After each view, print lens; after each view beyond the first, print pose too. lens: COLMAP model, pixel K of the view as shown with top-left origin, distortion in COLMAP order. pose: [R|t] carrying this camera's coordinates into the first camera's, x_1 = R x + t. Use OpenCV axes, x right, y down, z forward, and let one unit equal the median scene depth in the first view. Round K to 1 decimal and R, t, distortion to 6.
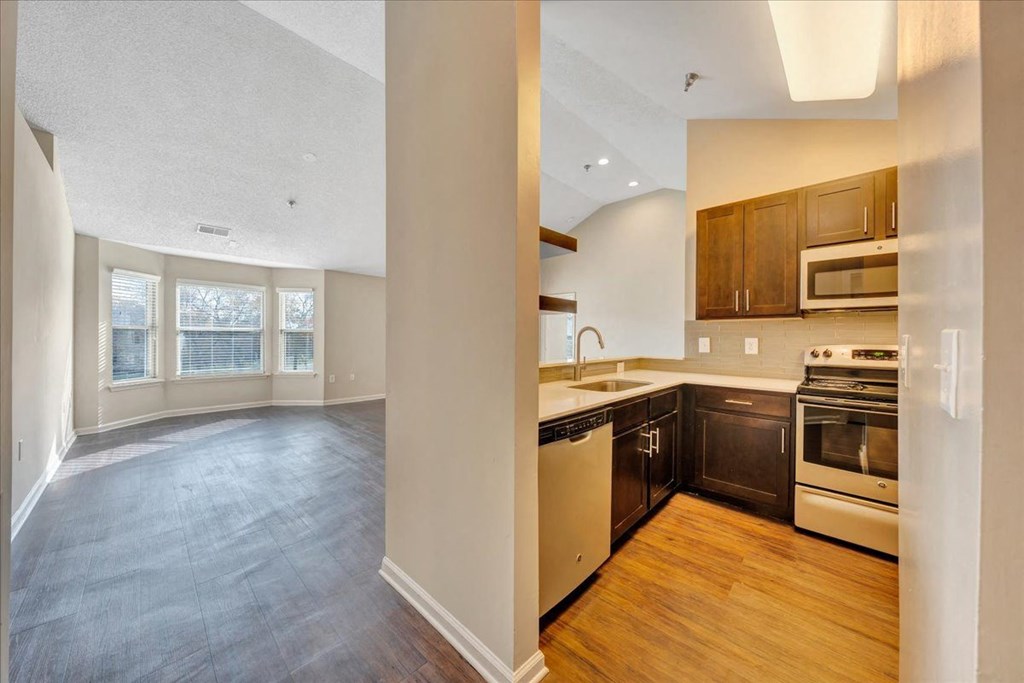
lens RADIAL K [[352.0, 0, 507.4], [0, 352.0, 340.9], [0, 0, 1]] dist [0.000785, 0.000030]
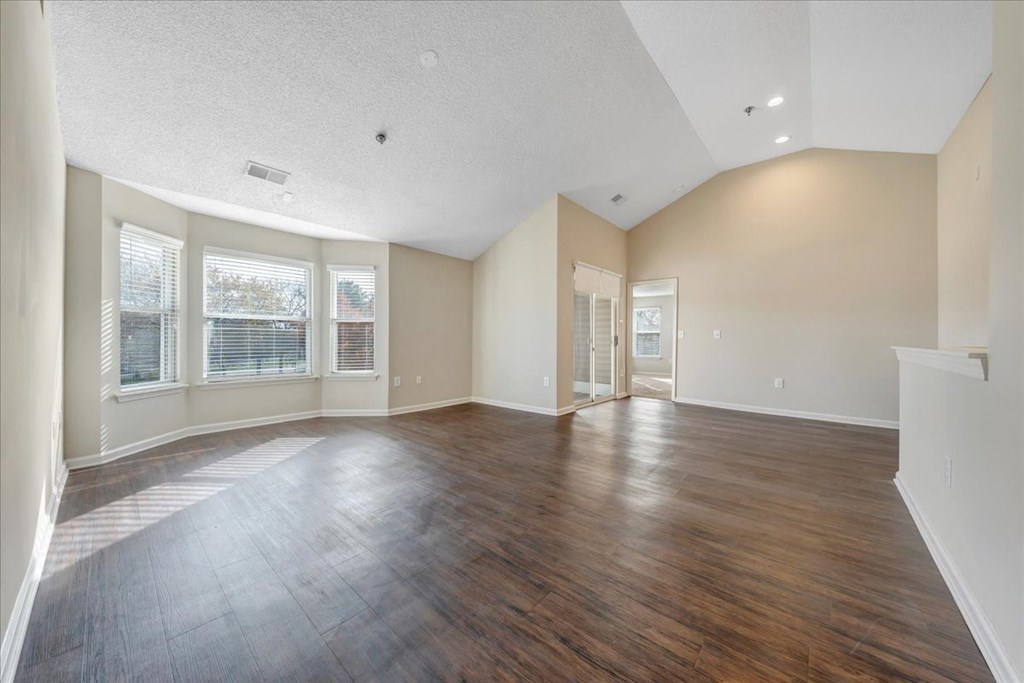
lens RADIAL K [[353.4, 0, 512.0], [0, 353.4, 341.5], [0, 0, 1]] dist [-0.000636, -0.000081]
pose [[0.998922, -0.000585, 0.046409, -0.345645], [0.000667, 0.999998, -0.001748, 0.023751], [-0.046408, 0.001777, 0.998921, 0.245357]]
